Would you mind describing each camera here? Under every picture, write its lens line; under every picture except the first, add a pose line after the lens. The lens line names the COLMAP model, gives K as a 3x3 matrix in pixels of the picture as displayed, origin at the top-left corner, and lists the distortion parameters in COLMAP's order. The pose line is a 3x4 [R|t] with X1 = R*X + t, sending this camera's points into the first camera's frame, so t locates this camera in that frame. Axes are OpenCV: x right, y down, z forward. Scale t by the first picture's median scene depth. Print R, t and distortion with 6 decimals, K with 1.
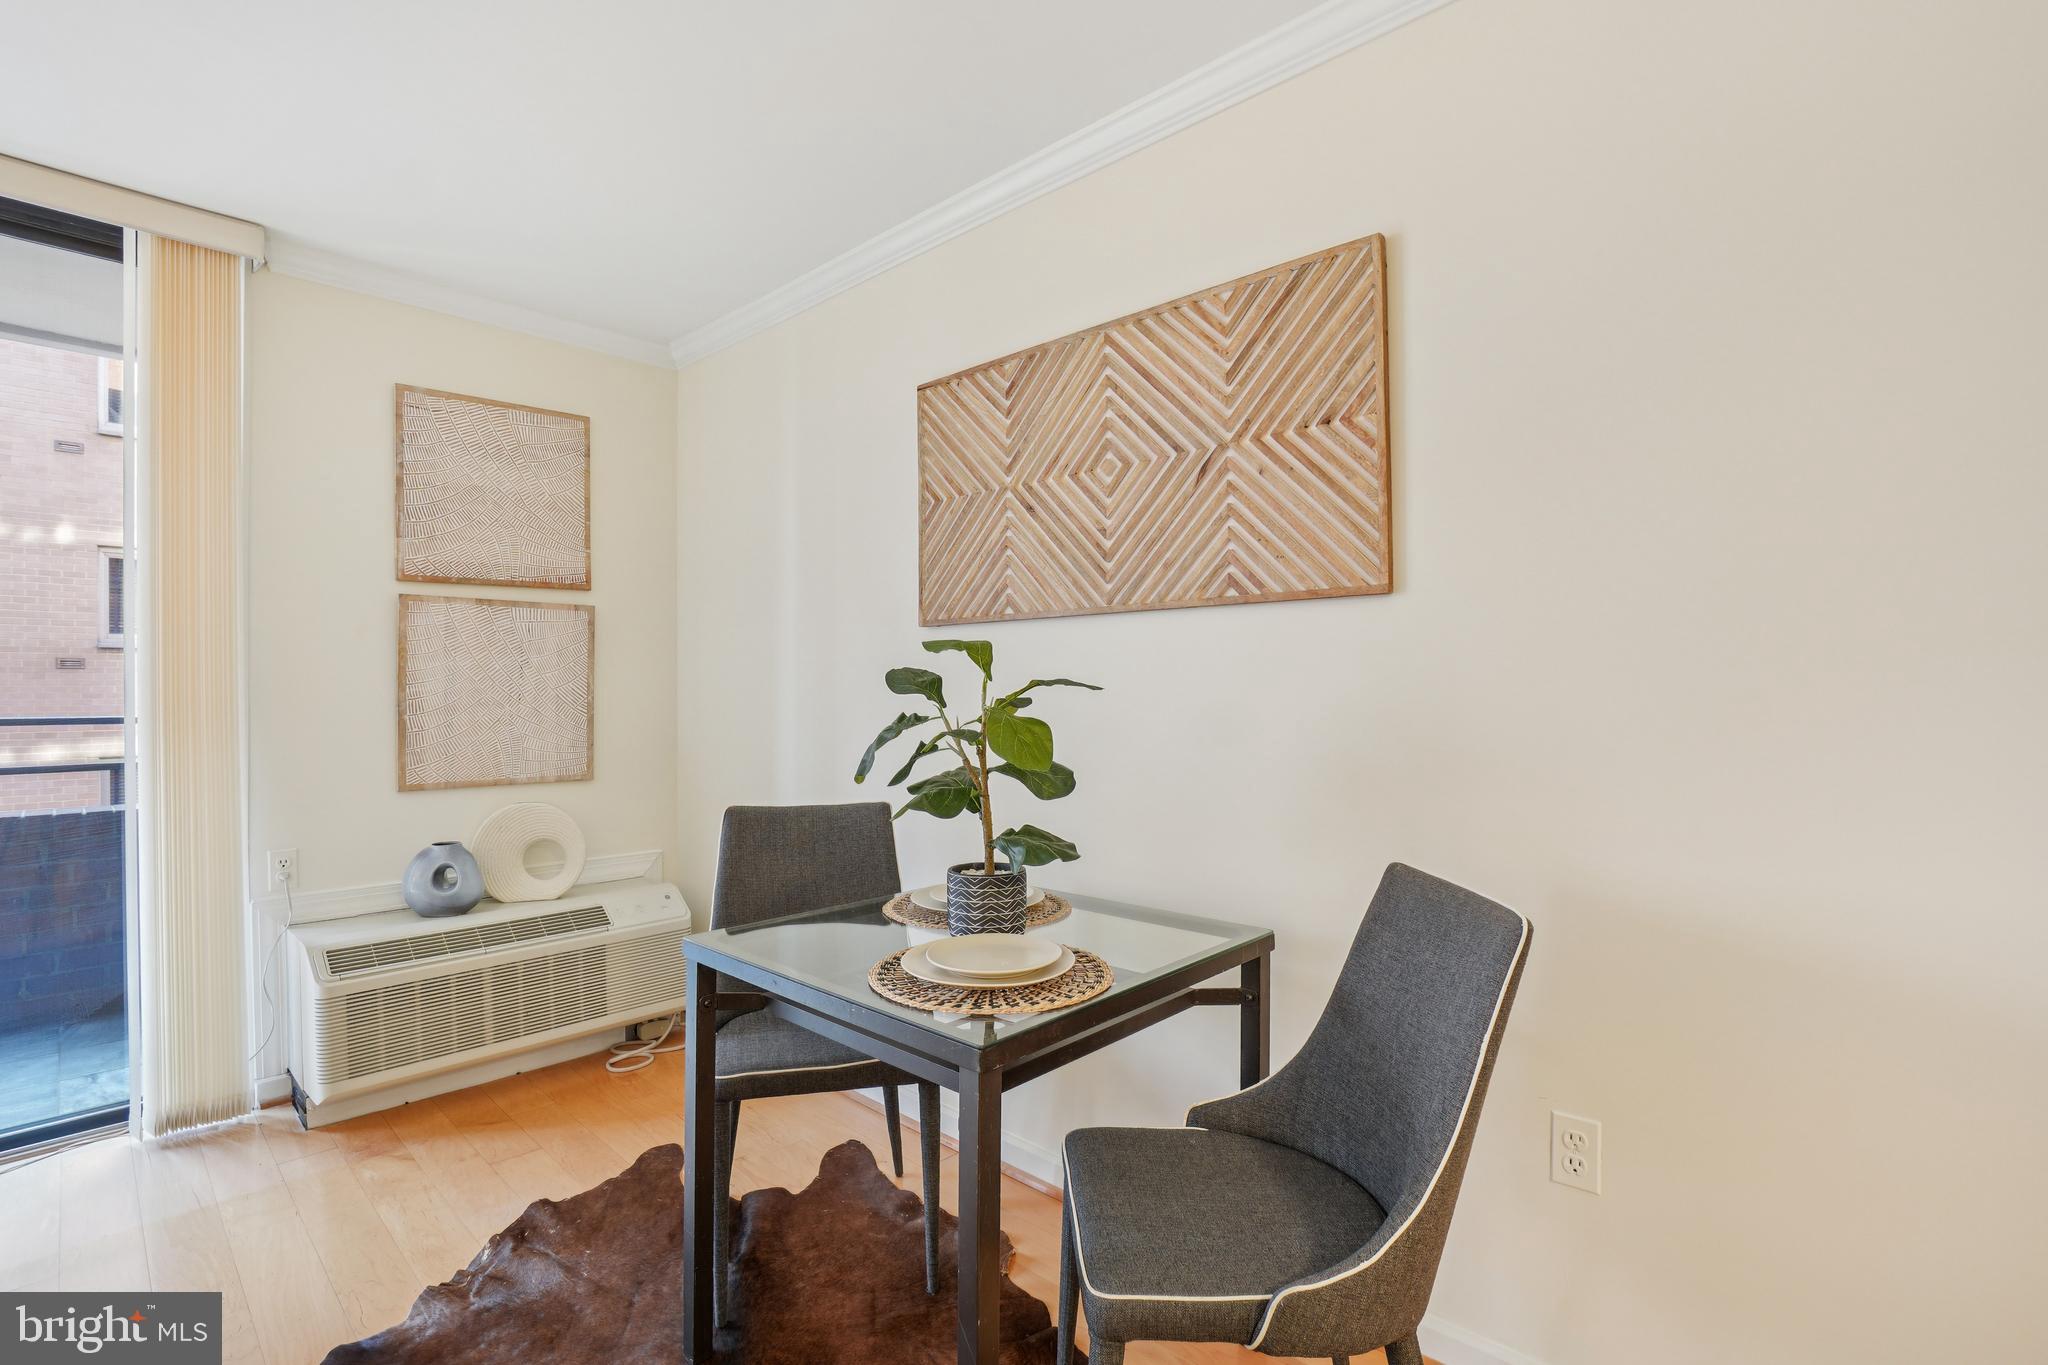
lens RADIAL K [[952.0, 0, 1022.3], [0, 952.0, 693.8], [0, 0, 1]] dist [-0.056362, 0.000358]
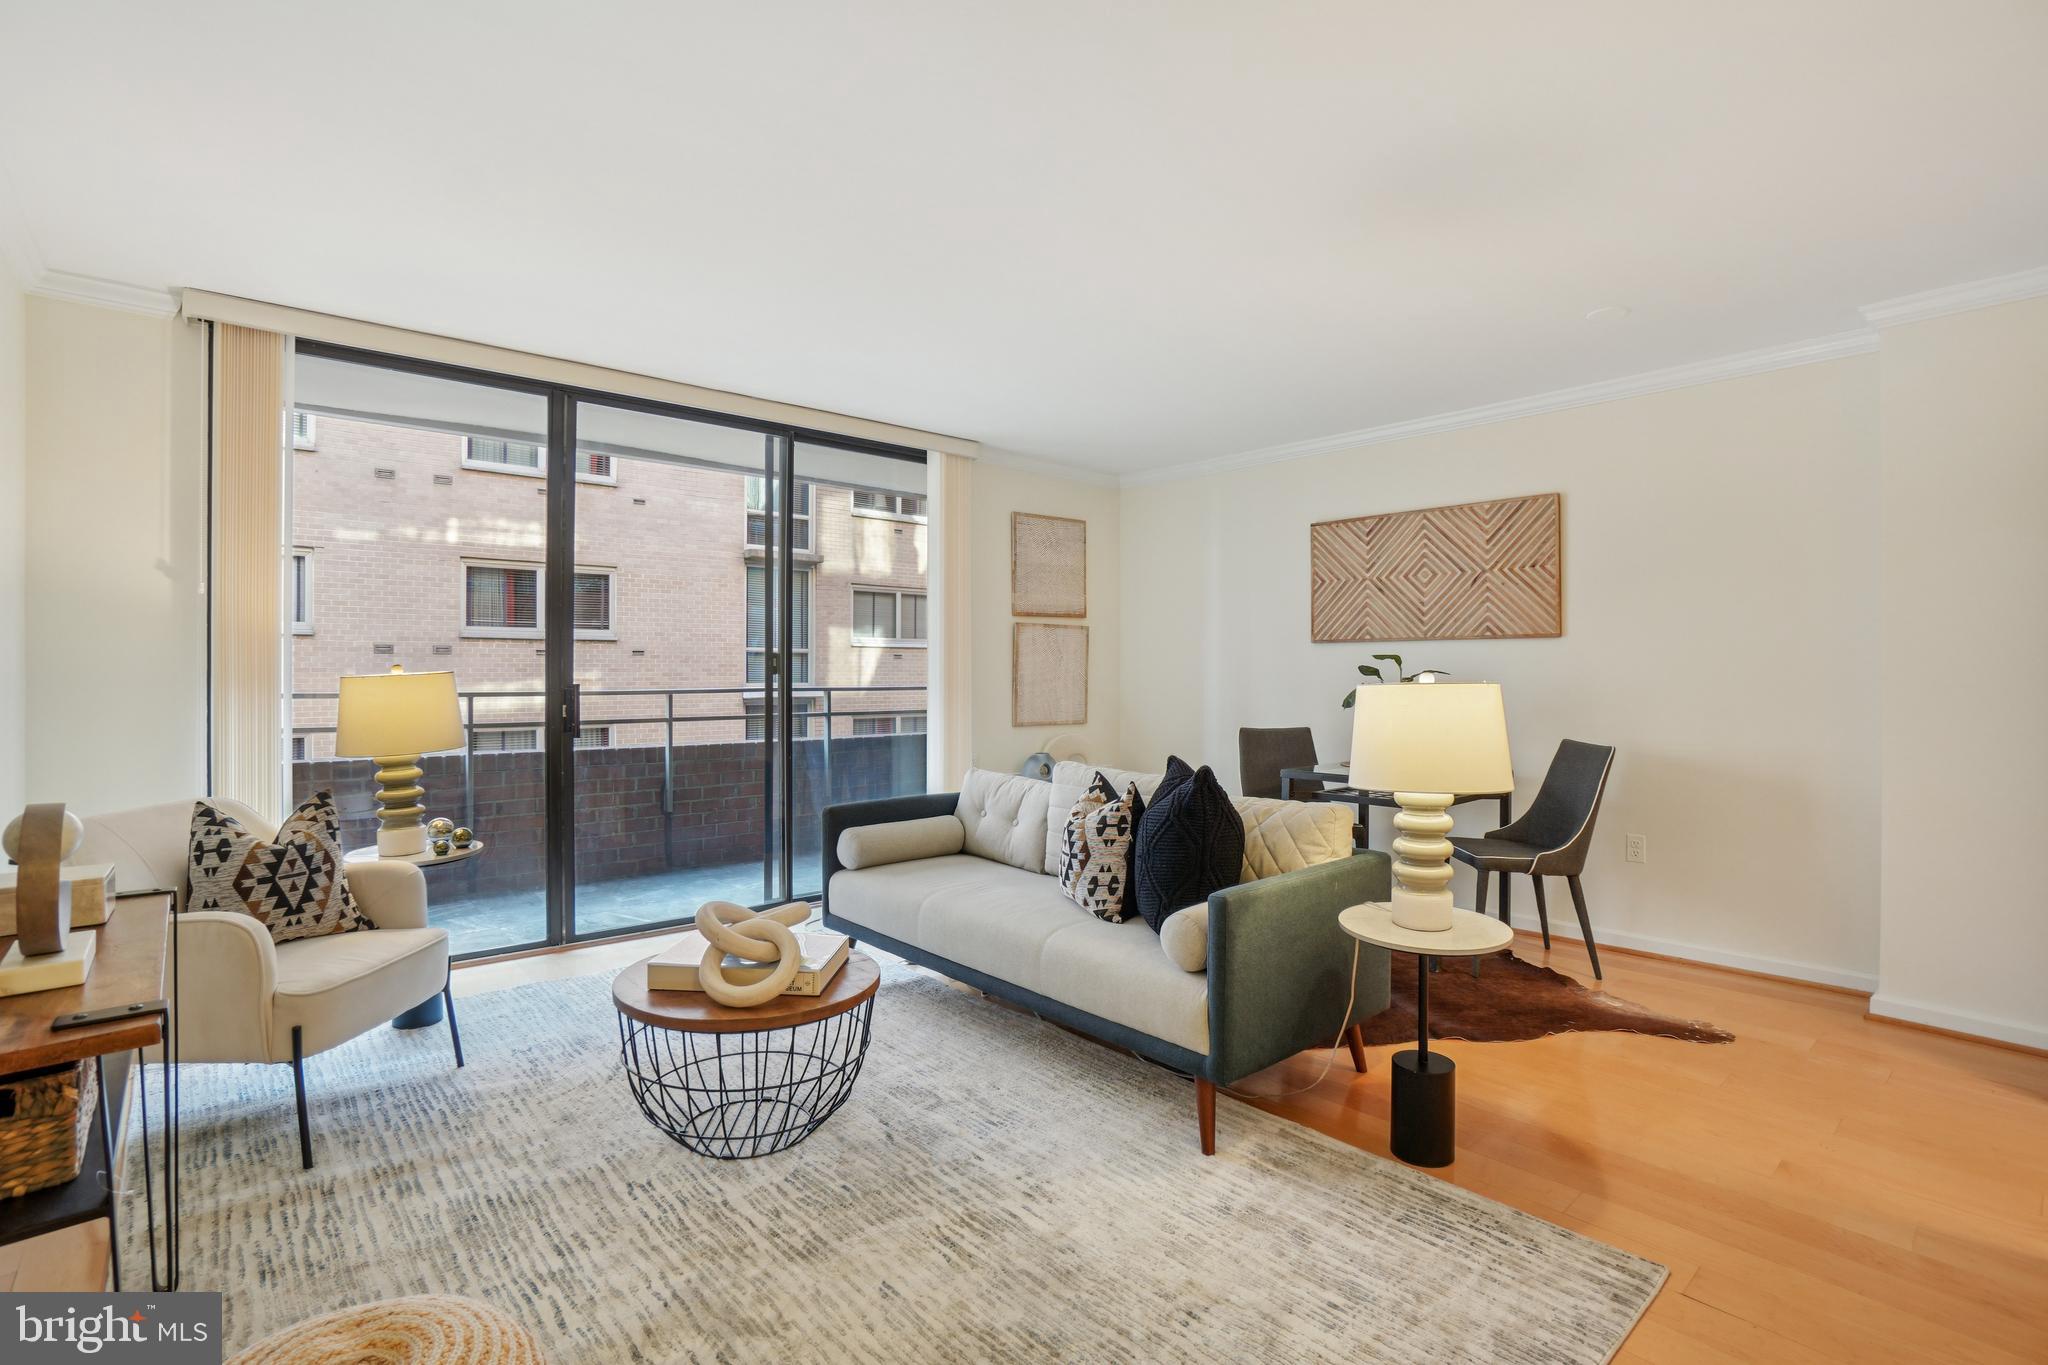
lens RADIAL K [[951.6, 0, 1024.0], [0, 951.6, 682.5], [0, 0, 1]] dist [-0.055978, 0.000121]
pose [[0.996355, 0.003143, -0.085240, -0.605181], [-0.002514, 0.999969, 0.007479, 0.001237], [0.085261, -0.007237, 0.996332, -1.183196]]
